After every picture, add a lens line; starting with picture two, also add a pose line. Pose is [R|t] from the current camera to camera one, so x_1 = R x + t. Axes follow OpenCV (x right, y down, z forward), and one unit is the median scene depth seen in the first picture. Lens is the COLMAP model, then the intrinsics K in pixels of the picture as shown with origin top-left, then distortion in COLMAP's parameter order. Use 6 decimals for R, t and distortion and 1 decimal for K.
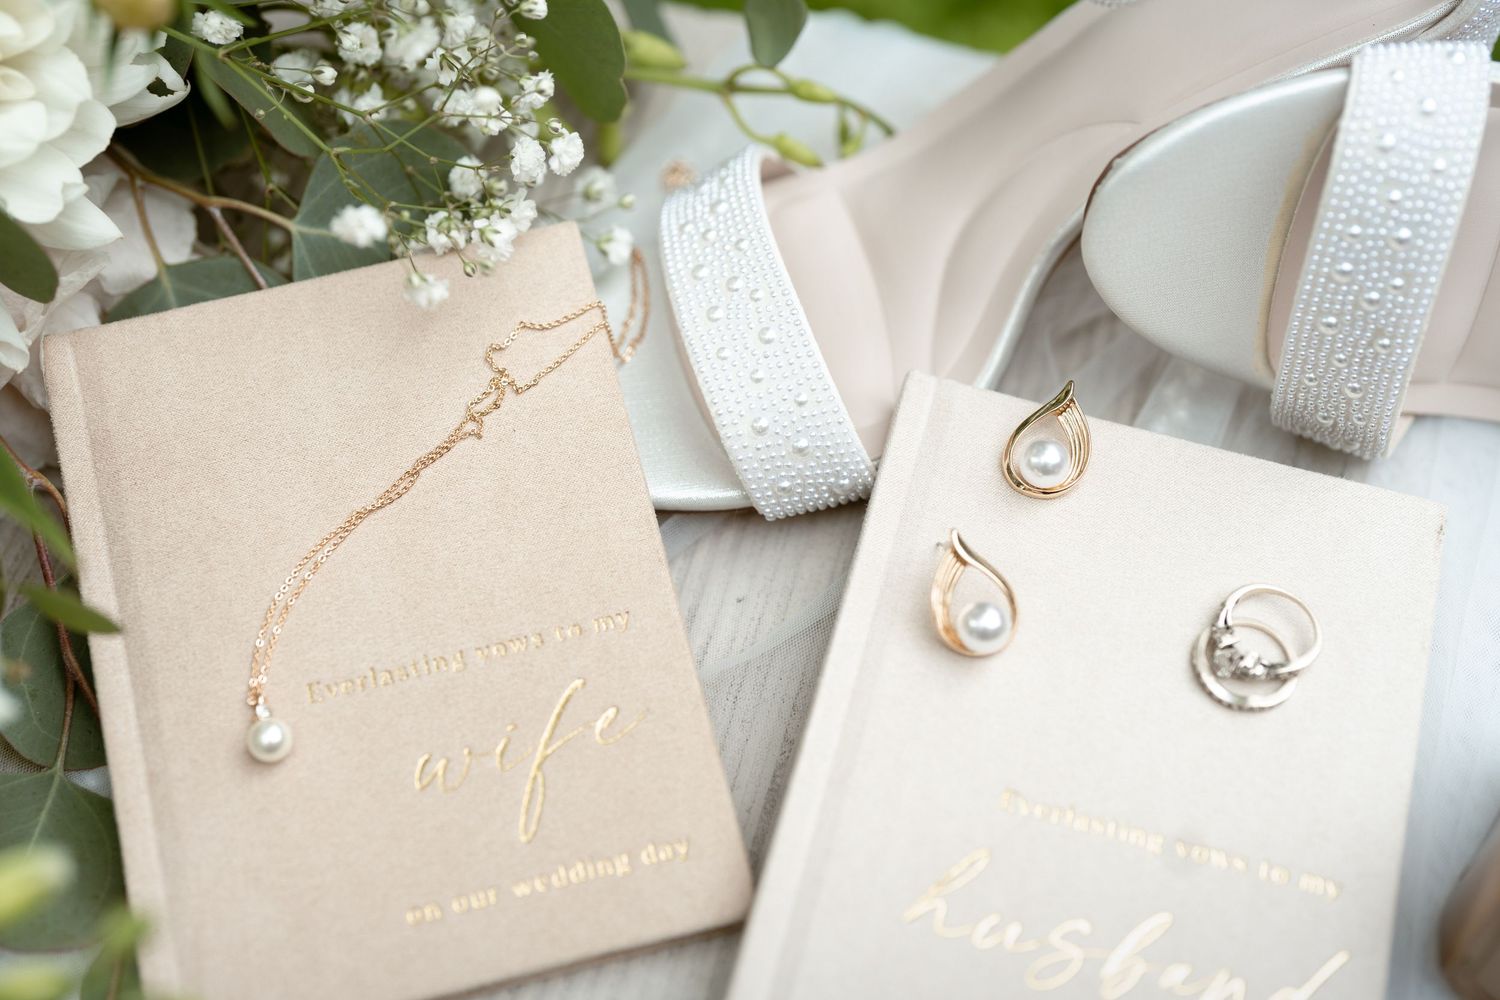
lens RADIAL K [[2294.0, 0, 705.1], [0, 2294.0, 504.2], [0, 0, 1]] dist [-0.060152, 0.000000]
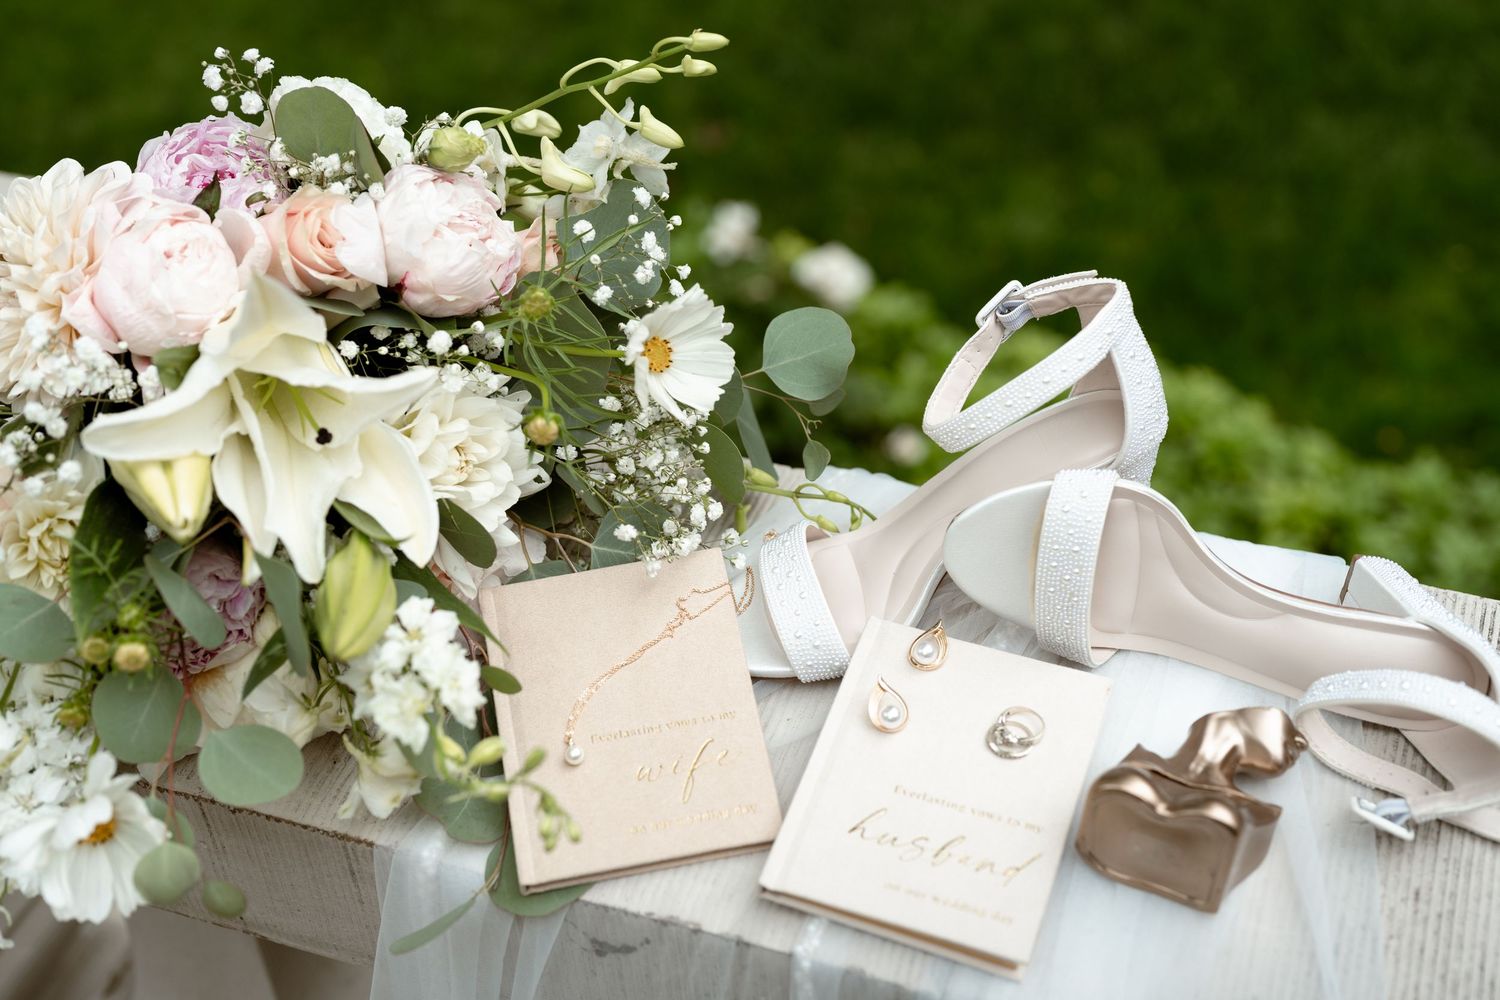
lens RADIAL K [[2294.0, 0, 750.9], [0, 2294.0, 499.9], [0, 0, 1]] dist [-0.060152, 0.000000]
pose [[0.997407, 0.018446, -0.069569, 0.128755], [-0.034394, 0.971249, -0.235569, 0.358408], [0.063224, 0.237351, 0.969364, -1.169404]]
